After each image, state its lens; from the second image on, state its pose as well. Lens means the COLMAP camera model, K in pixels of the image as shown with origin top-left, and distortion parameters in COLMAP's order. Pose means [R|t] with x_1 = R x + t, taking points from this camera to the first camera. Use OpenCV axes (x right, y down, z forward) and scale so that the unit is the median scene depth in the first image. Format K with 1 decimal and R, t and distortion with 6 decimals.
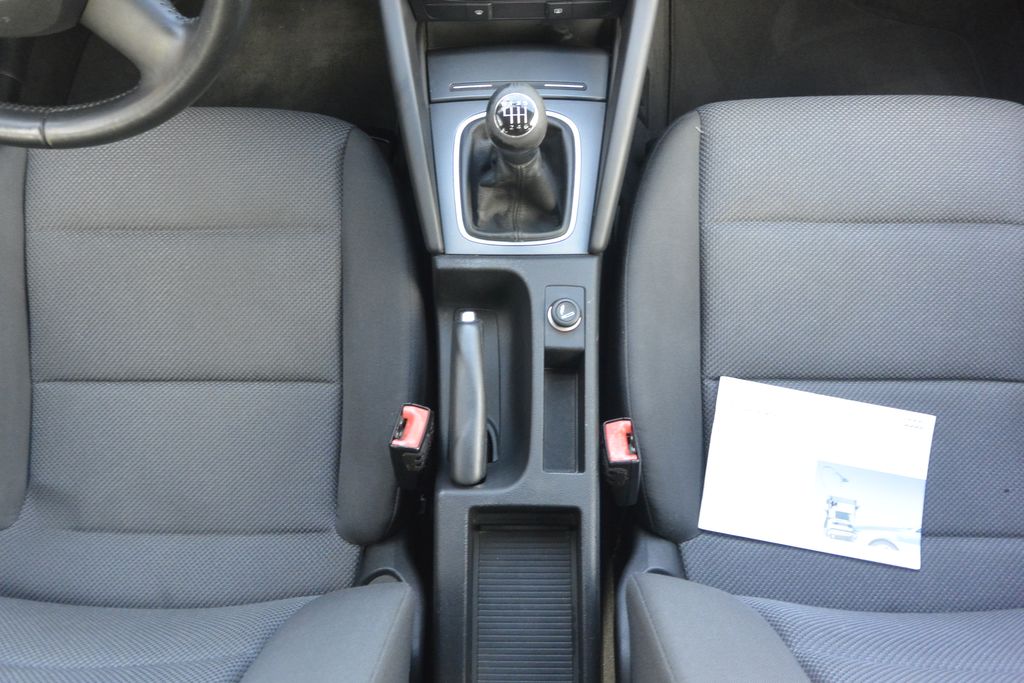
lens RADIAL K [[814.6, 0, 512.0], [0, 814.6, 341.5], [0, 0, 1]] dist [-0.009224, 0.000671]
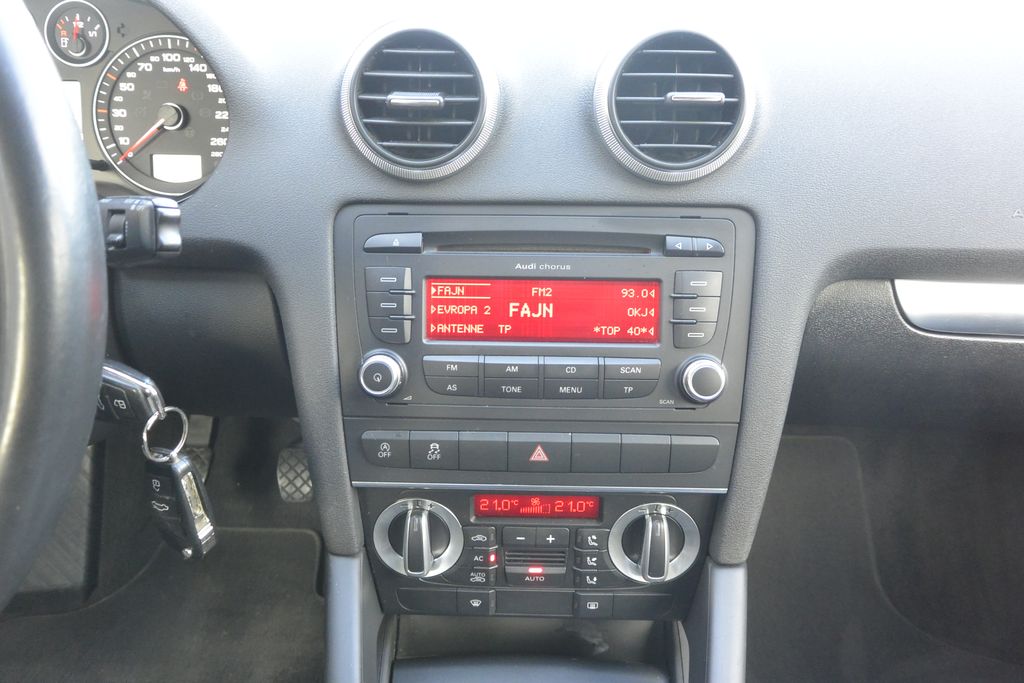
lens RADIAL K [[791.0, 0, 505.5], [0, 791.0, 341.5], [0, 0, 1]] dist [0.002100, 0.003998]
pose [[0.999179, 0.039997, -0.006523, -0.020315], [-0.033557, 0.726360, -0.686495, -0.111302], [-0.022720, 0.686150, 0.727106, 0.371257]]
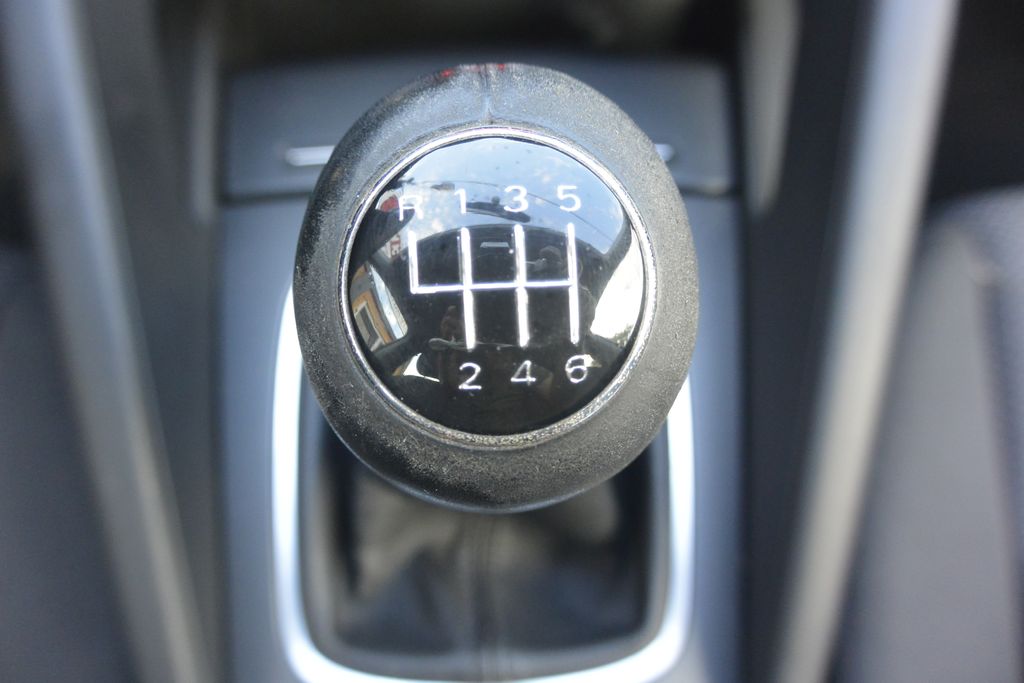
lens RADIAL K [[791.0, 0, 505.5], [0, 791.0, 341.5], [0, 0, 1]] dist [0.002100, 0.003998]
pose [[0.998557, -0.018042, 0.050575, -0.000830], [0.023883, 0.992798, -0.117393, -0.205719], [-0.048093, 0.118431, 0.991797, 0.707294]]
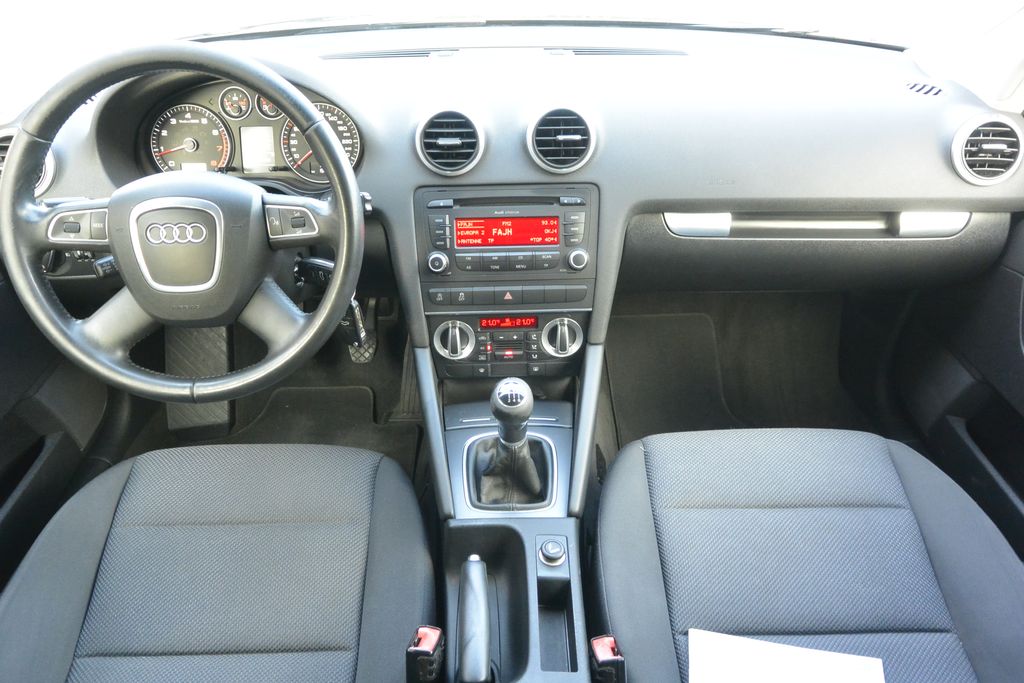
lens RADIAL K [[791.0, 0, 505.5], [0, 791.0, 341.5], [0, 0, 1]] dist [0.002100, 0.003998]
pose [[0.999534, 0.000009, 0.030526, -0.041503], [0.019299, 0.774601, -0.632156, 0.456605], [-0.023651, 0.632450, 0.774240, -0.135979]]
